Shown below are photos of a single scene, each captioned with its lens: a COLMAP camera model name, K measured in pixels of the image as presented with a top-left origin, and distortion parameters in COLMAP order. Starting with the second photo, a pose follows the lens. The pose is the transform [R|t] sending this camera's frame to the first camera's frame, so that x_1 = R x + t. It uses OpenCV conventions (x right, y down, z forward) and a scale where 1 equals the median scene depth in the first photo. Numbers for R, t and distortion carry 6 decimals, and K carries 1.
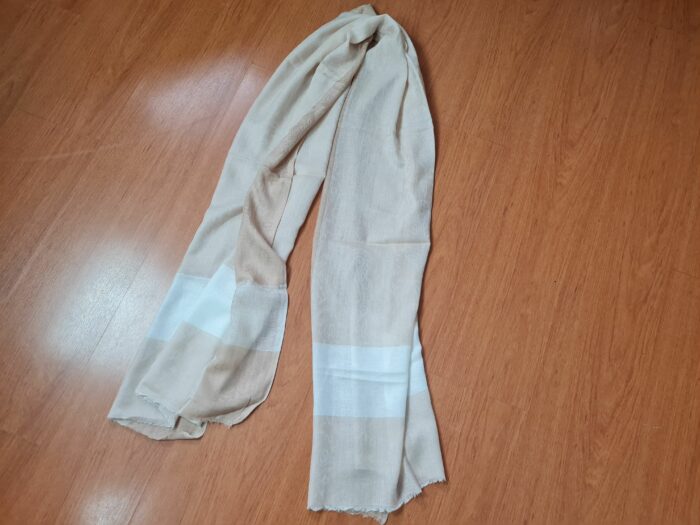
lens RADIAL K [[537.0, 0, 350.0], [0, 537.0, 262.5], [0, 0, 1]] dist [0.013632, -0.010808]
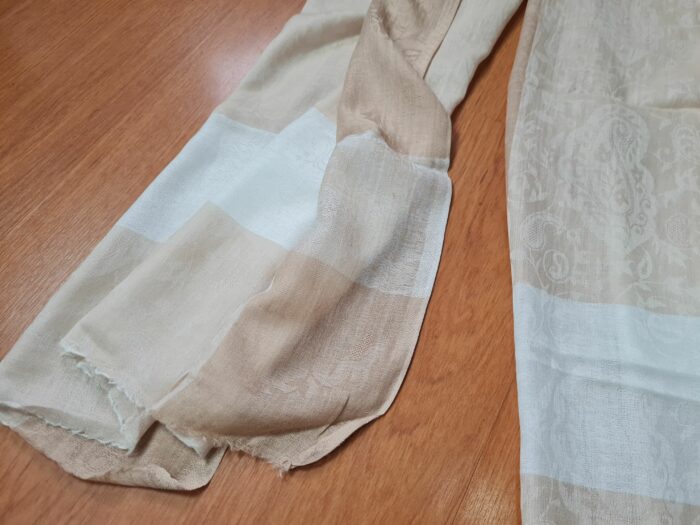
lens RADIAL K [[537.0, 0, 350.0], [0, 537.0, 262.5], [0, 0, 1]] dist [0.013632, -0.010808]
pose [[0.989367, 0.110310, -0.094783, -0.155568], [-0.123915, 0.980539, -0.152280, 0.210538], [0.076141, 0.162406, 0.983782, 0.607224]]
